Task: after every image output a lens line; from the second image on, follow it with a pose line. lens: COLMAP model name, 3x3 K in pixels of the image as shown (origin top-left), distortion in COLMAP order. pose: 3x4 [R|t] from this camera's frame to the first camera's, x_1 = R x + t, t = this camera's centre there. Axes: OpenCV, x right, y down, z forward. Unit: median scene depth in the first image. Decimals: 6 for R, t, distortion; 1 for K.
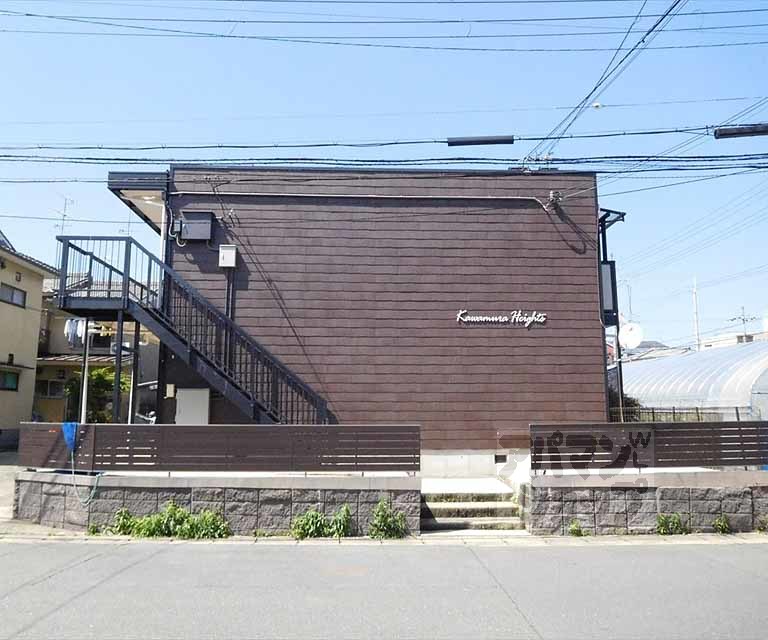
lens RADIAL K [[636.3, 0, 384.8], [0, 636.3, 315.1], [0, 0, 1]] dist [-0.077229, 0.035454]
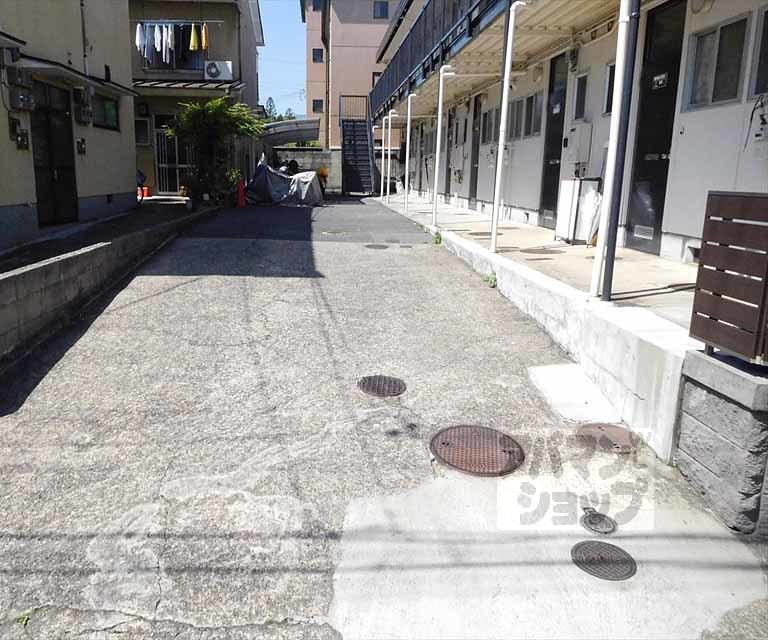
lens RADIAL K [[650.7, 0, 334.7], [0, 650.7, 322.5], [0, 0, 1]] dist [-0.013330, -0.005366]
pose [[0.998630, 0.016922, -0.049519, -0.616208], [0.002700, 0.928357, 0.371680, 0.107601], [0.052261, -0.371305, 0.927039, 0.630121]]
